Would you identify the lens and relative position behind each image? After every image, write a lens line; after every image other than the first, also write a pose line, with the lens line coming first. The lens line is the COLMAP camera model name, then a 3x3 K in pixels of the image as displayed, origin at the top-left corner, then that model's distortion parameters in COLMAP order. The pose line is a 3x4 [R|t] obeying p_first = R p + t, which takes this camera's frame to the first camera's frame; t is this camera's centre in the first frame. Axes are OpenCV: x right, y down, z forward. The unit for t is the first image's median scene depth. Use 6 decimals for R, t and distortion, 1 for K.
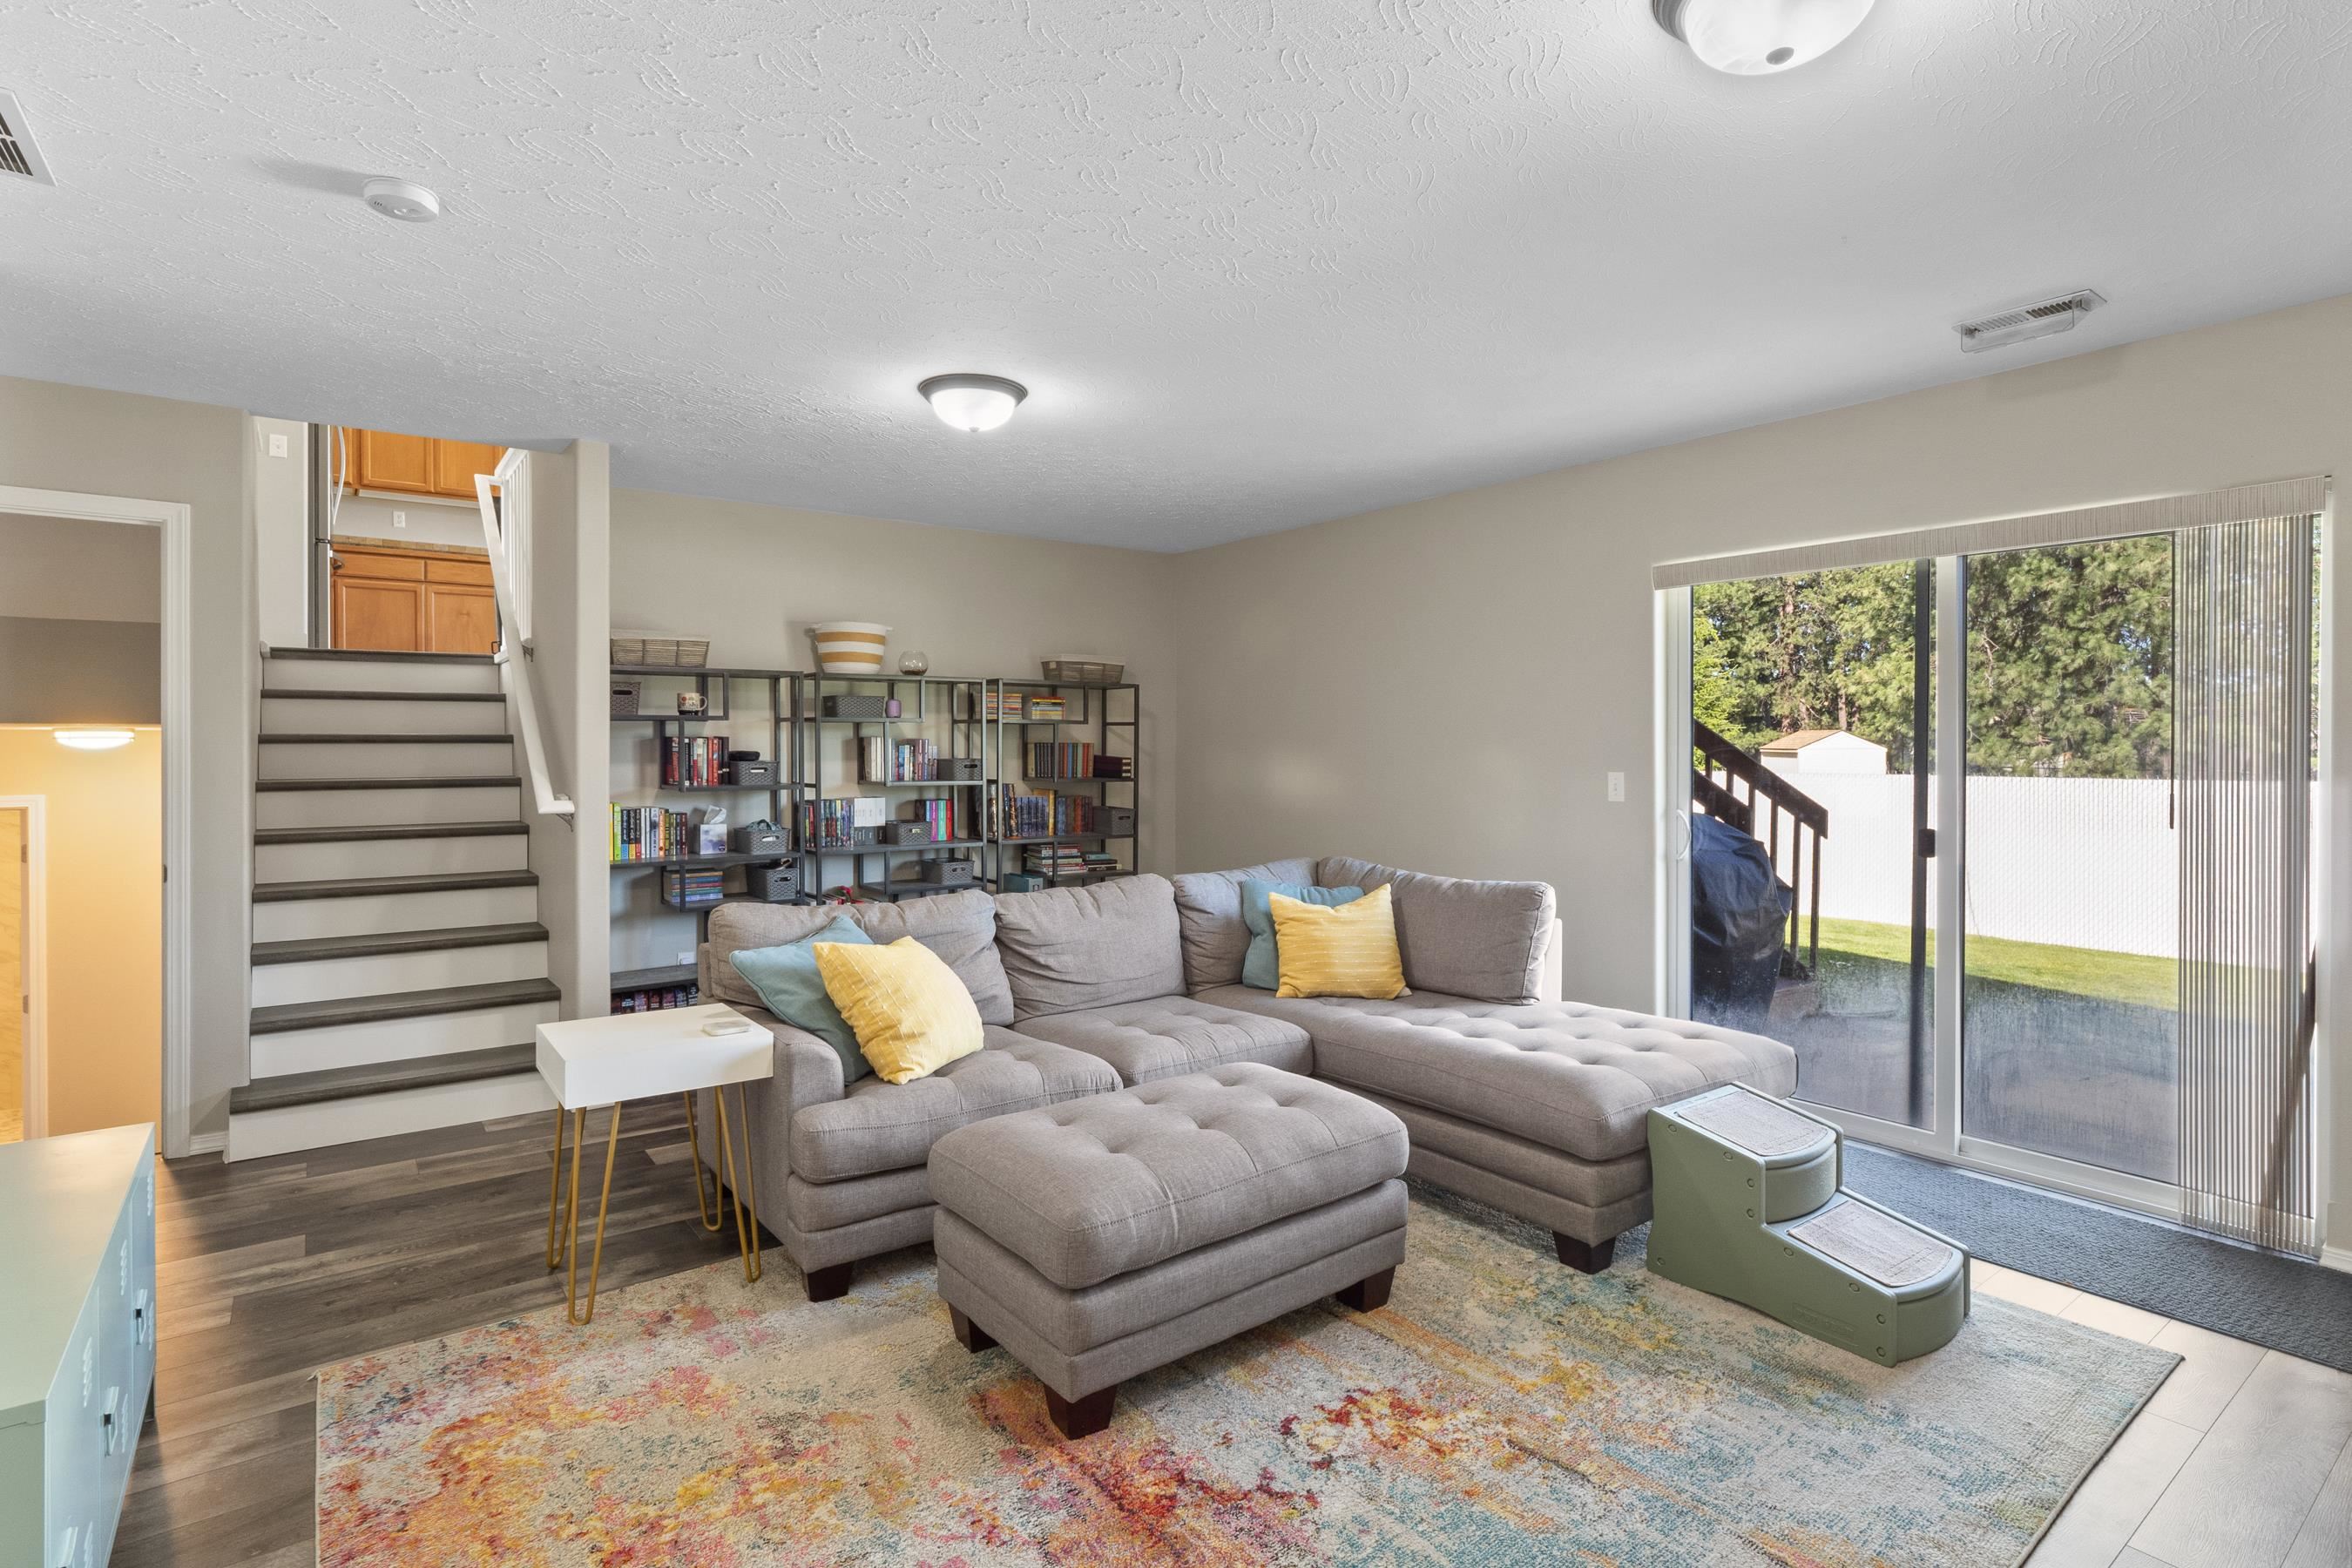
lens RADIAL K [[1144.2, 0, 1166.3], [0, 1144.2, 762.5], [0, 0, 1]] dist [0.001314, -0.002089]
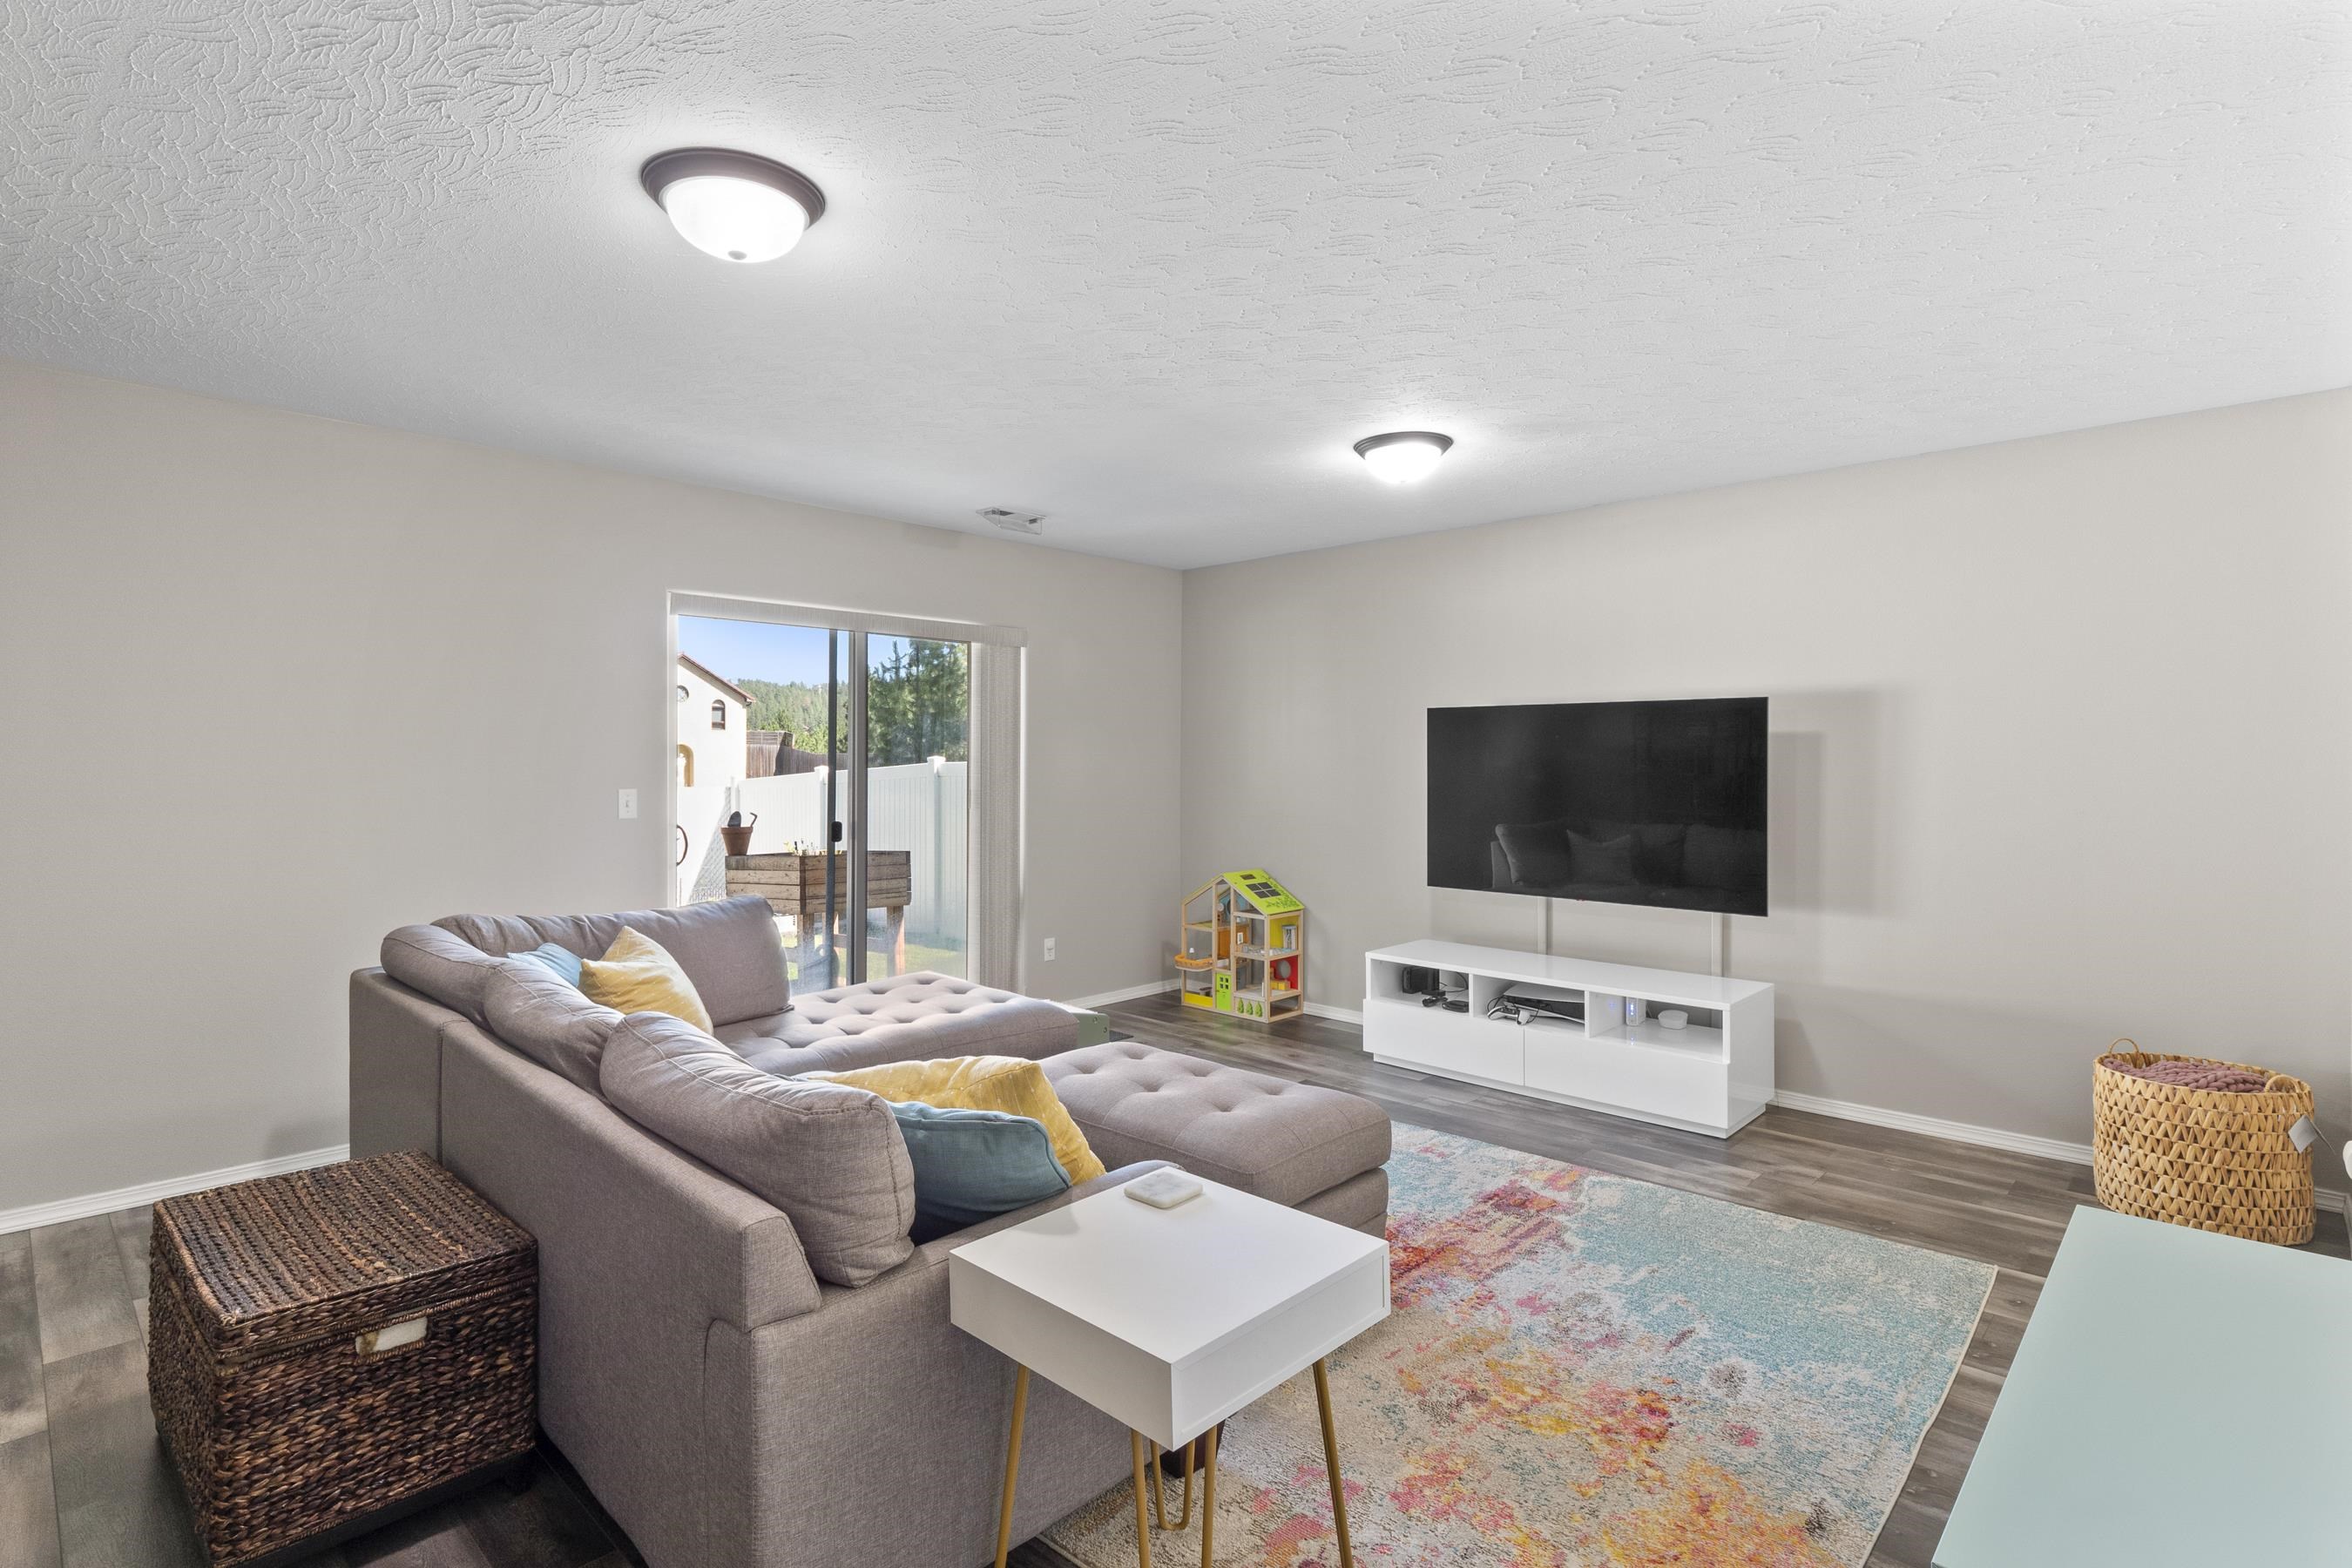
lens RADIAL K [[1144.2, 0, 1165.4], [0, 1144.2, 775.4], [0, 0, 1]] dist [0.001314, -0.002089]
pose [[-0.168218, -0.007951, 0.985718, -1.439213], [0.012026, 0.999876, 0.010118, -0.014920], [-0.985676, 0.013556, -0.168101, 1.547813]]
